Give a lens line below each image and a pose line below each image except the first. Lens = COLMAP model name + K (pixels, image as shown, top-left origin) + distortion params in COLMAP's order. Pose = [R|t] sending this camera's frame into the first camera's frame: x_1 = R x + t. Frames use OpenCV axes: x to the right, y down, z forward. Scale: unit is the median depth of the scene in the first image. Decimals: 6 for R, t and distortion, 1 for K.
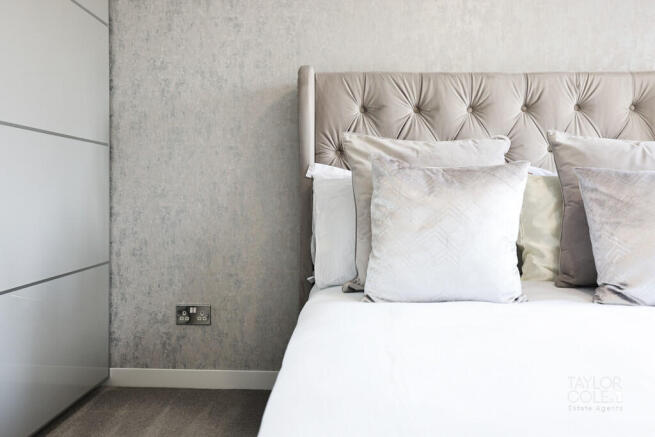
lens RADIAL K [[582.1, 0, 327.2], [0, 582.1, 213.4], [0, 0, 1]] dist [-0.003100, 0.003523]
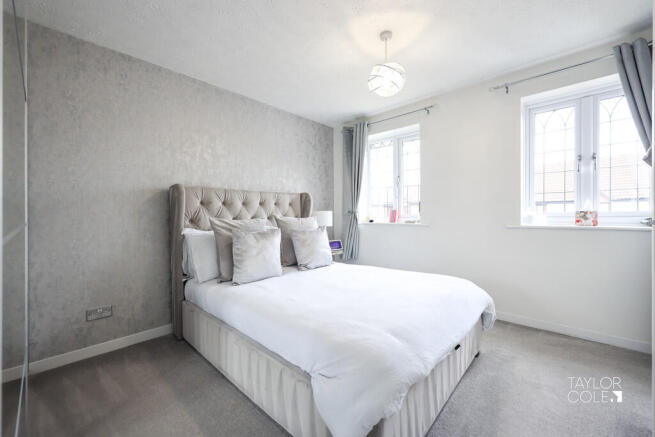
lens RADIAL K [[266.7, 0, 328.4], [0, 266.7, 217.1], [0, 0, 1]] dist [-0.001342, -0.000724]
pose [[0.635370, -0.019393, 0.771964, -0.443908], [0.028045, 0.999605, 0.002029, -0.110716], [-0.771698, 0.020361, 0.635663, -0.071929]]
